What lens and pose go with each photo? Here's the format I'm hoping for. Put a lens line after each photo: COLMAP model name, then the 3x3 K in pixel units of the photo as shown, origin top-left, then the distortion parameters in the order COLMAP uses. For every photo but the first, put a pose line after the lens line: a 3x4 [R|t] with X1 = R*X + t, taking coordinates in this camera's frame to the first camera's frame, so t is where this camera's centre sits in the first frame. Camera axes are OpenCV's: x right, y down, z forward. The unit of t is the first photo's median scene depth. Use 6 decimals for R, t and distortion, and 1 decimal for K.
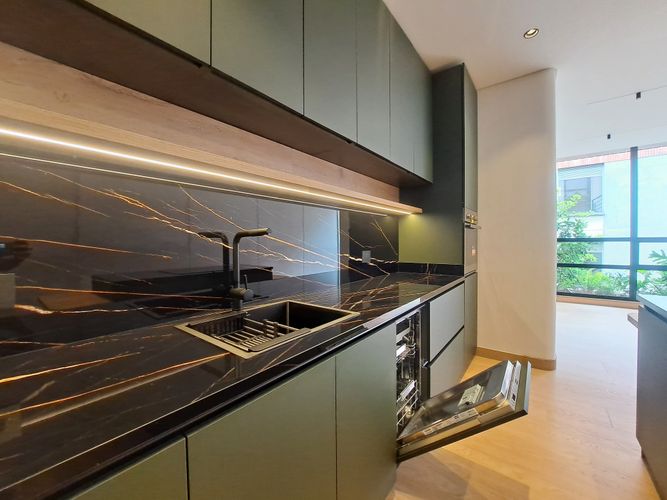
lens RADIAL K [[265.1, 0, 337.1], [0, 265.1, 246.4], [0, 0, 1]] dist [-0.018345, 0.000930]
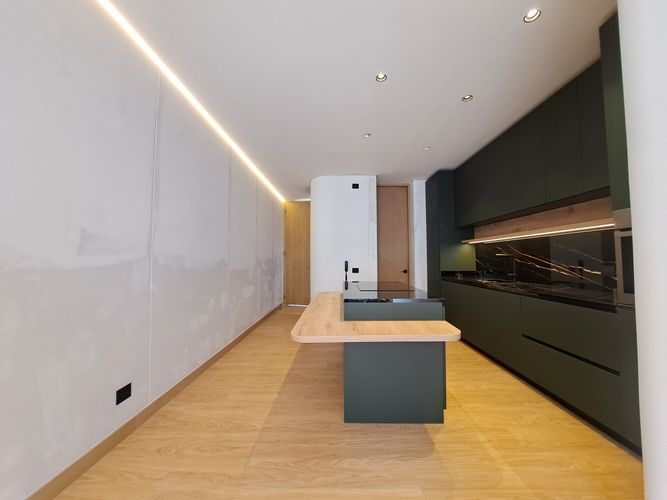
lens RADIAL K [[265.1, 0, 336.9], [0, 265.1, 246.9], [0, 0, 1]] dist [-0.018345, 0.000930]
pose [[-0.793155, -0.021535, -0.608639, 0.774120], [-0.001193, 0.999428, -0.033808, -0.010531], [0.609019, -0.026089, -0.792727, 0.553292]]
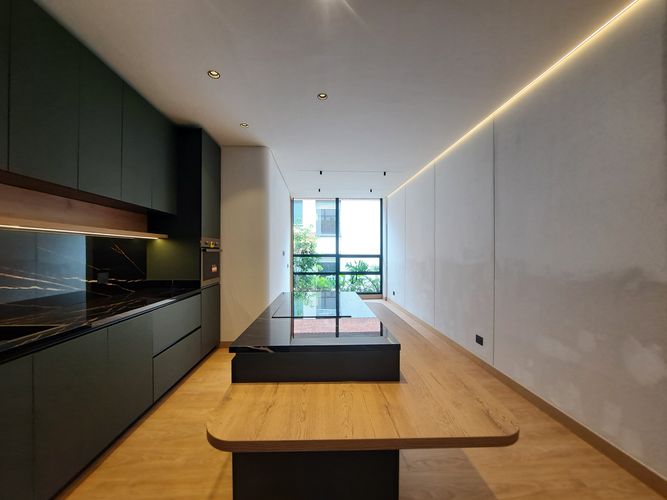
lens RADIAL K [[265.1, 0, 329.8], [0, 265.1, 253.2], [0, 0, 1]] dist [-0.018345, 0.000930]
pose [[0.764840, 0.003927, 0.644209, 0.062361], [0.005715, 0.999901, -0.012880, -0.021914], [-0.644195, 0.013533, 0.764741, -0.217498]]
